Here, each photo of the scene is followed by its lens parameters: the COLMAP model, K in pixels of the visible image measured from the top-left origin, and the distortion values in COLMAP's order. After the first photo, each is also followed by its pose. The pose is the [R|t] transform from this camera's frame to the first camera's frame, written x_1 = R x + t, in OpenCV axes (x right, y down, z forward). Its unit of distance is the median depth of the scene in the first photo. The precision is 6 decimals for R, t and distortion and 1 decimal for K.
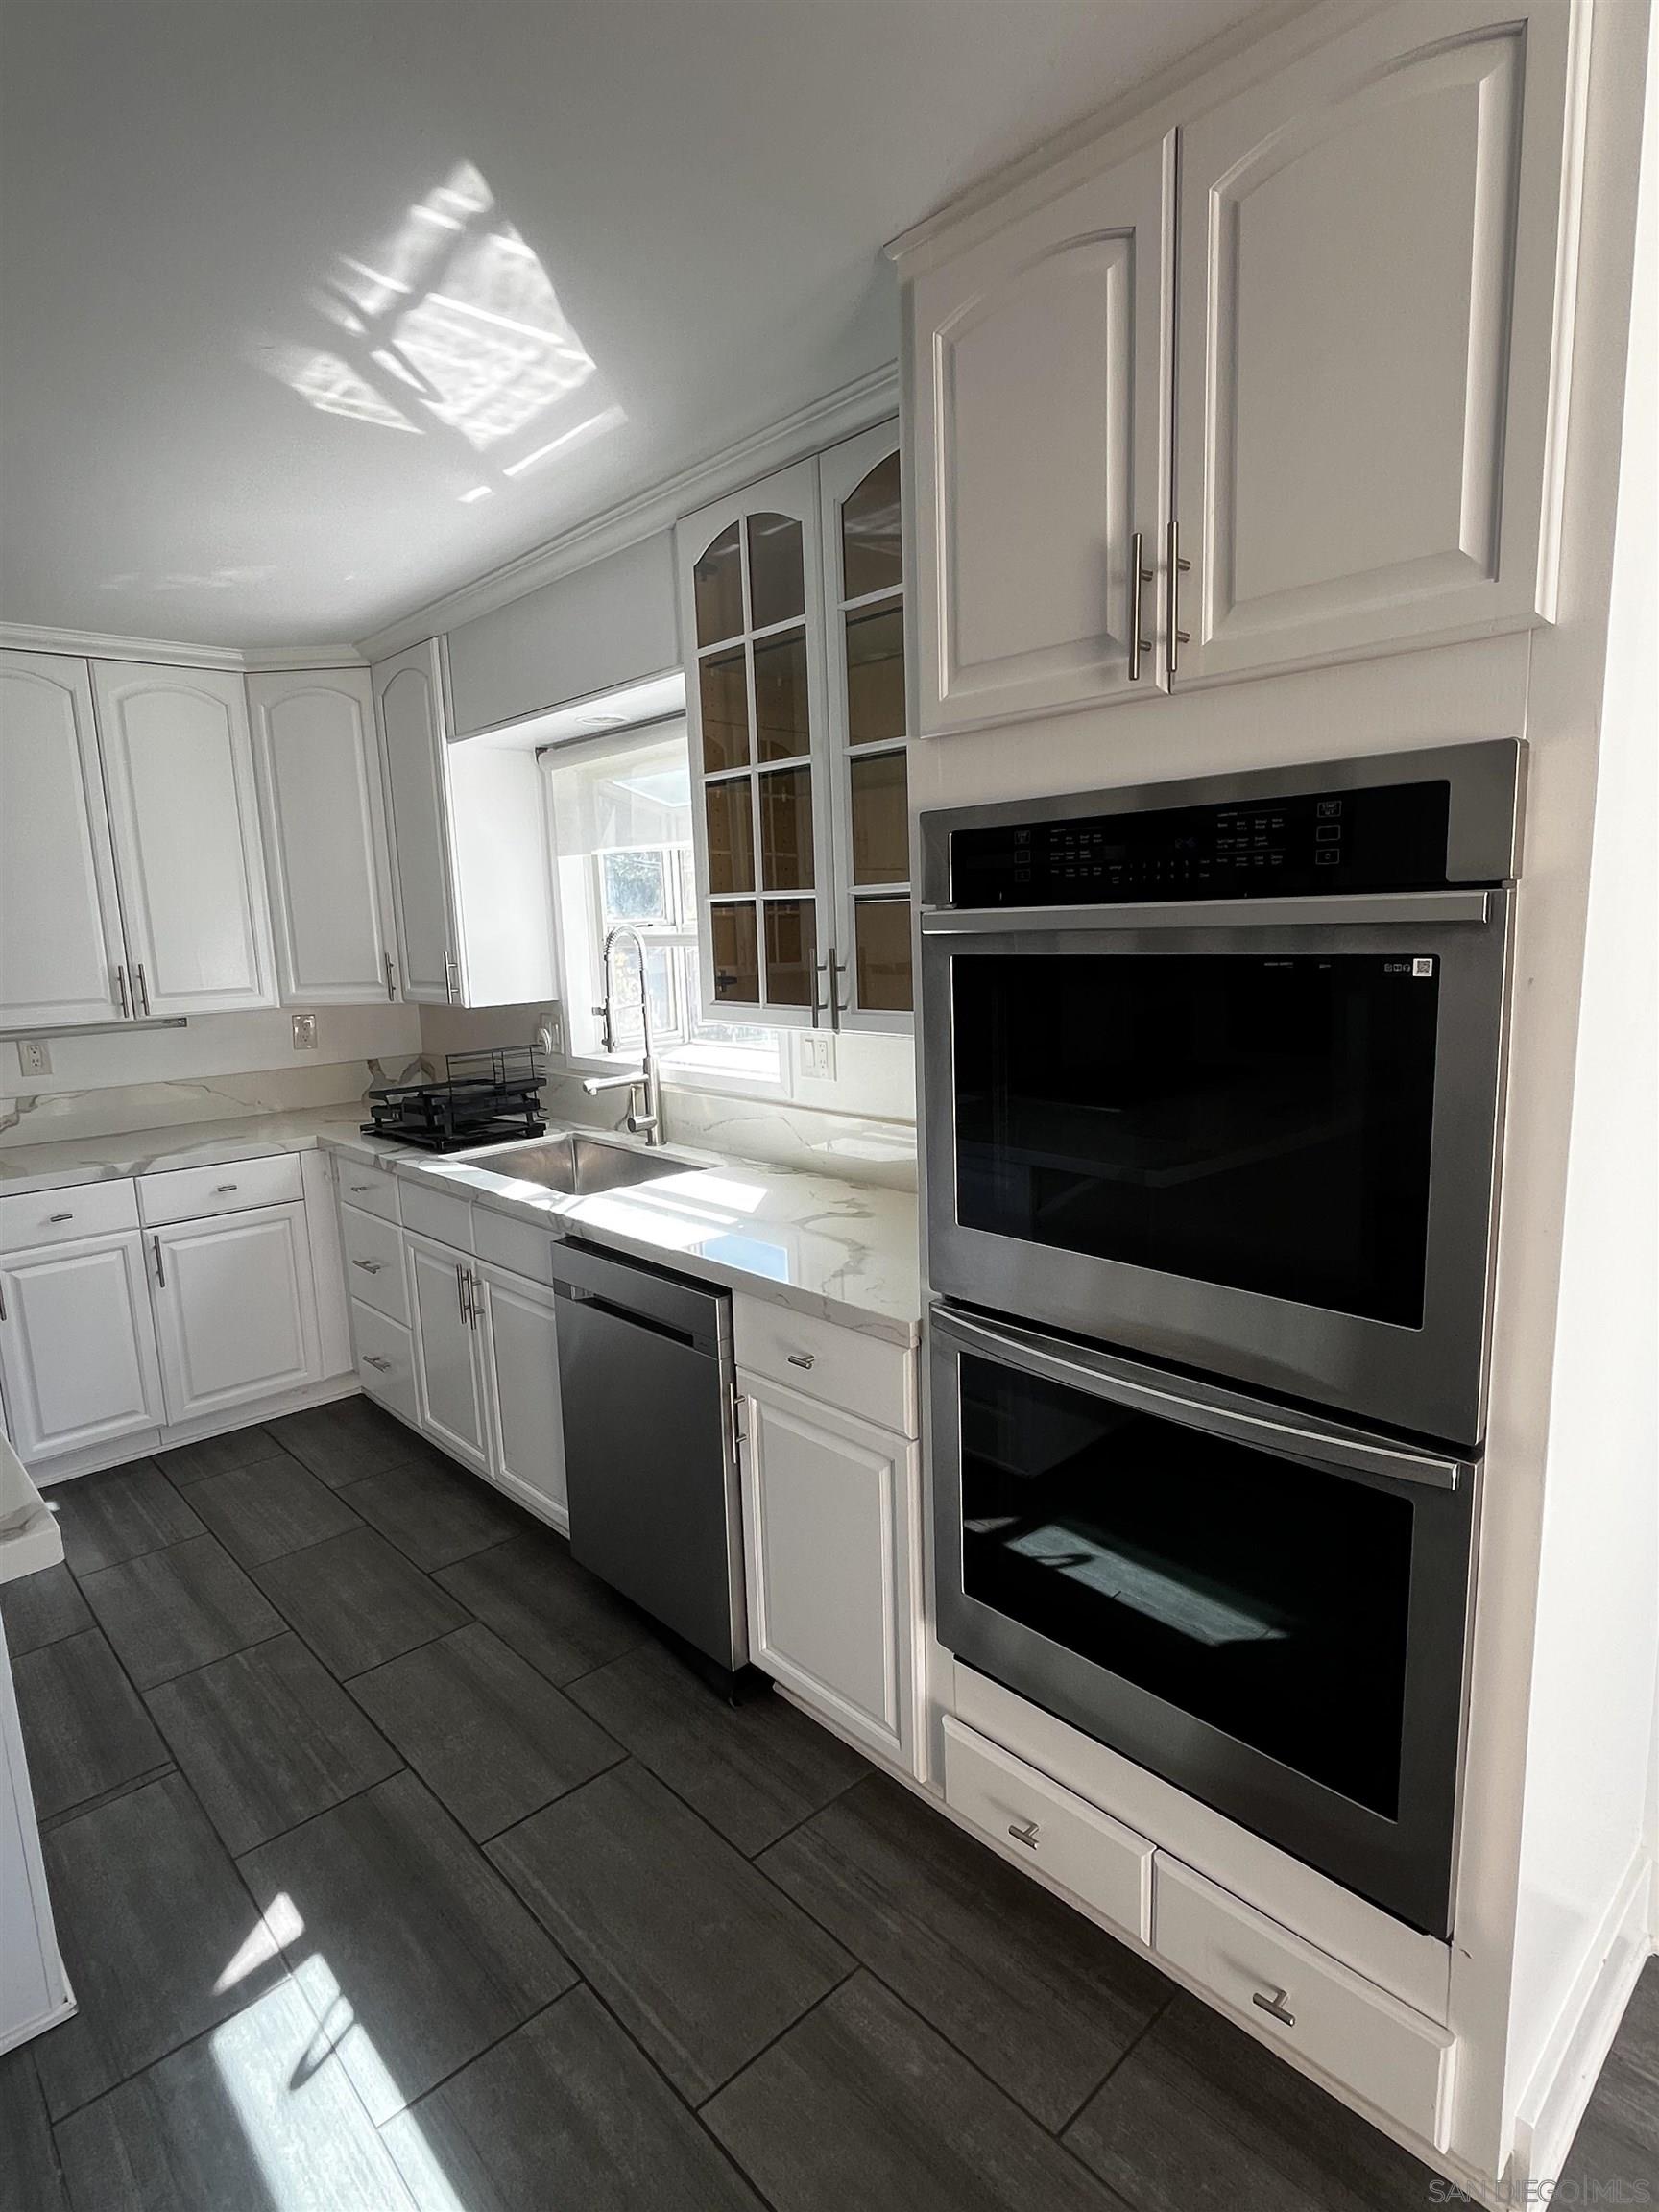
lens RADIAL K [[1156.0, 0, 831.8], [0, 1156.0, 1105.3], [0, 0, 1]] dist [-0.005787, -0.001198]
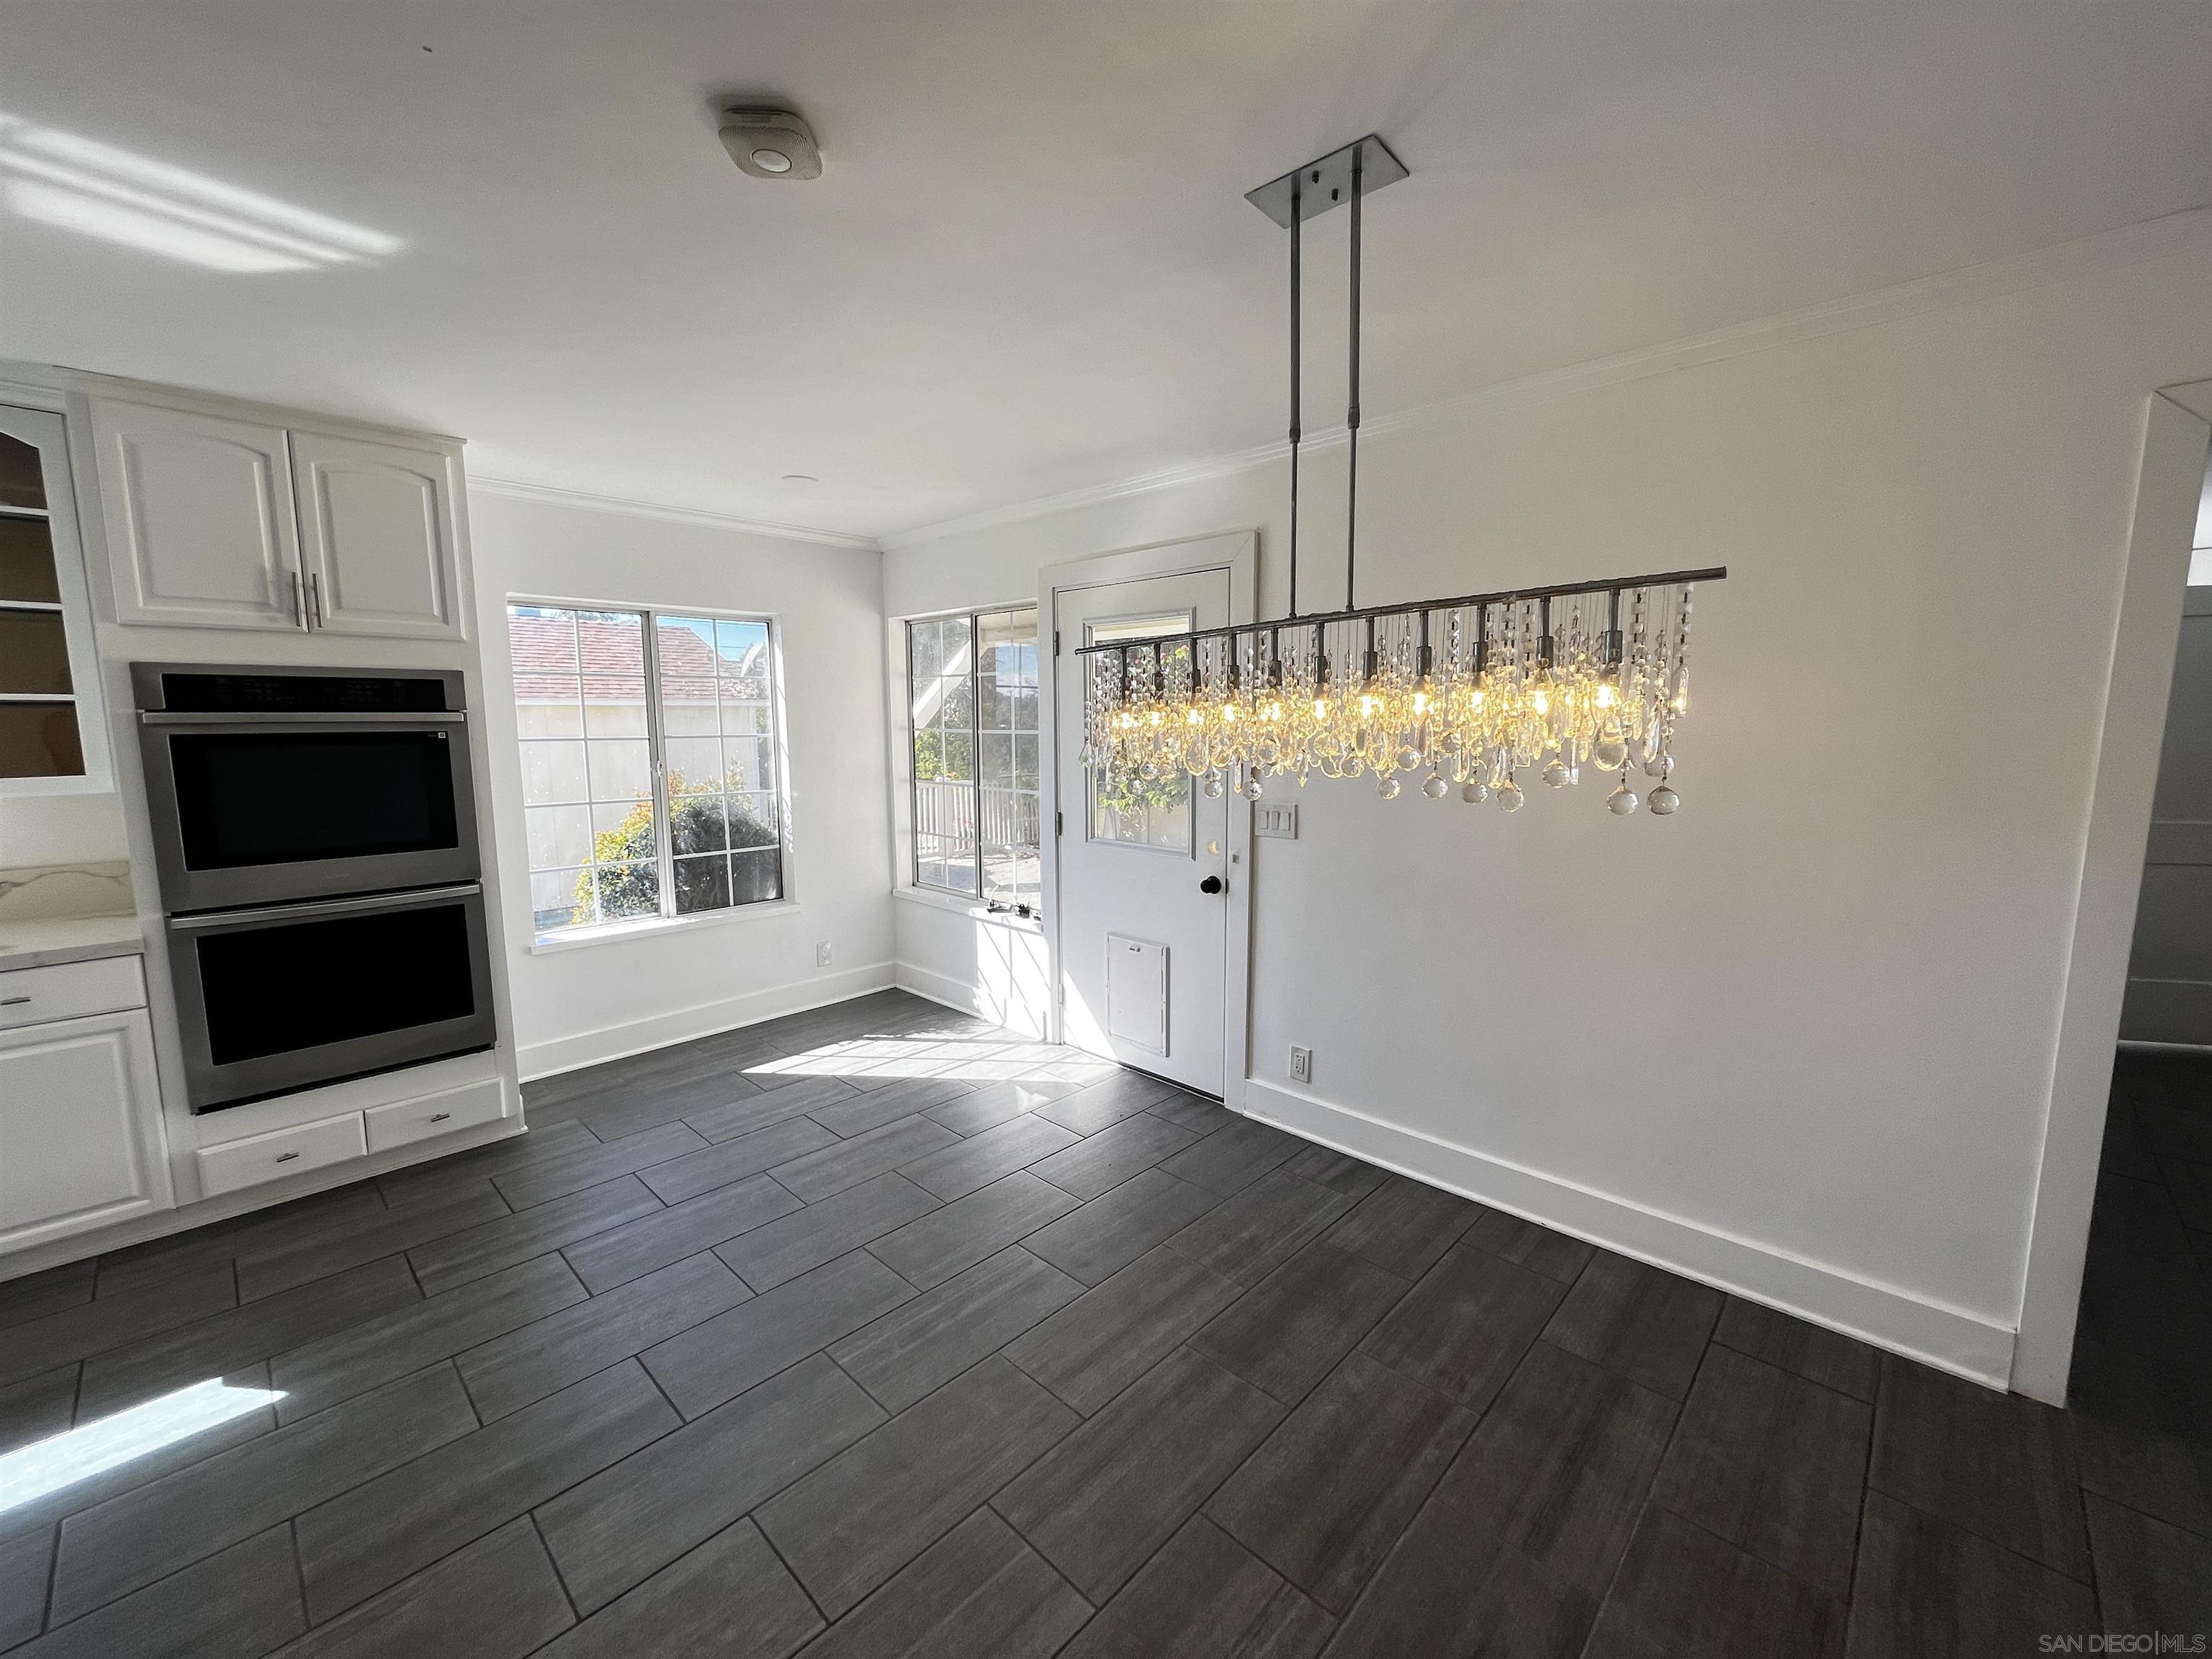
lens RADIAL K [[891.0, 0, 1109.4], [0, 891.0, 831.4], [0, 0, 1]] dist [-0.006804, 0.000734]
pose [[-0.053173, -0.089637, 0.994554, -2.026832], [0.170579, 0.980509, 0.097491, 0.218183], [-0.983908, 0.174834, -0.036846, -0.697783]]
